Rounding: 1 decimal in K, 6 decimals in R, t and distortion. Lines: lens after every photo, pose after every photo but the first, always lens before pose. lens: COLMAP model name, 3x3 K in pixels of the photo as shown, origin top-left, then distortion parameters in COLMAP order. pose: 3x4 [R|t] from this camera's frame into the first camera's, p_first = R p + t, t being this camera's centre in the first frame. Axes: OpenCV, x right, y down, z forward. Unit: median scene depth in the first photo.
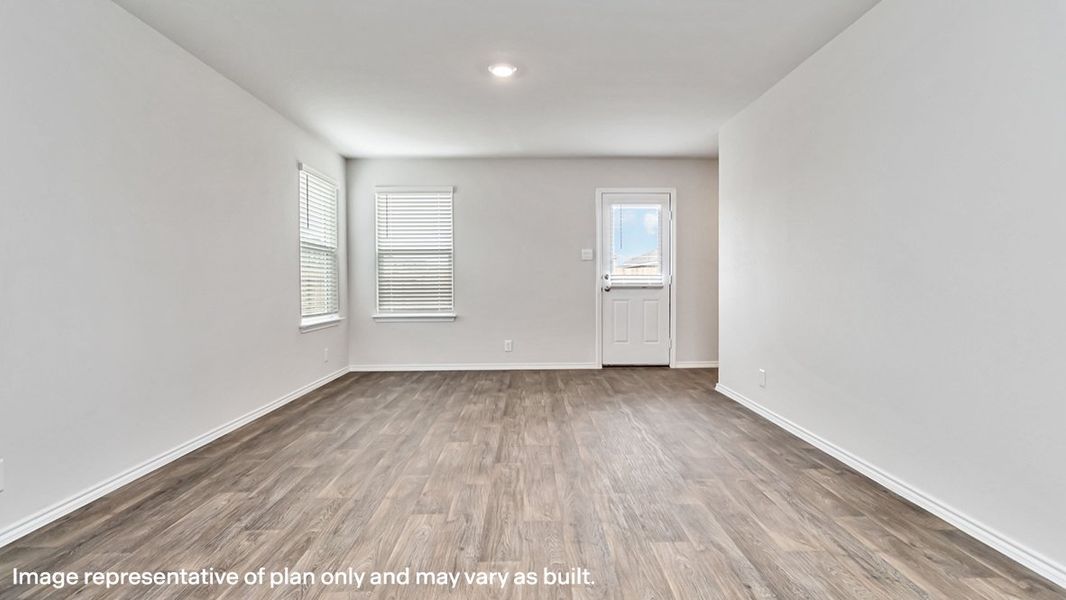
lens RADIAL K [[489.8, 0, 546.5], [0, 489.8, 296.8], [0, 0, 1]] dist [-0.001024, -0.000247]
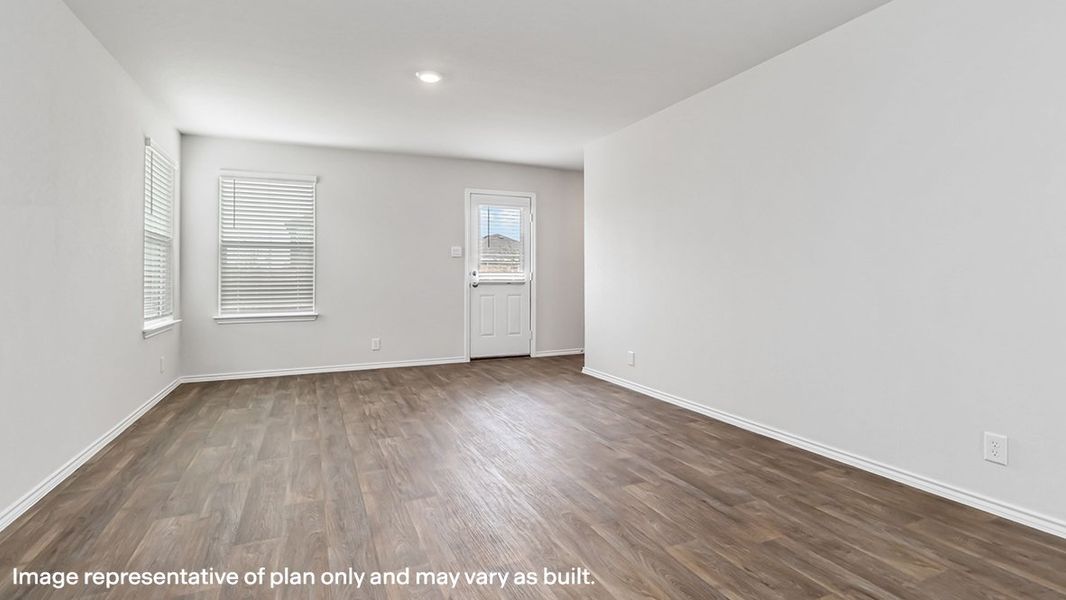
lens RADIAL K [[504.8, 0, 534.1], [0, 504.8, 276.9], [0, 0, 1]] dist [-0.000607, 0.000010]
pose [[0.924808, 0.002277, 0.380428, -0.180659], [0.009894, 0.999500, -0.030034, 0.000738], [-0.380307, 0.031540, 0.924323, -0.046765]]
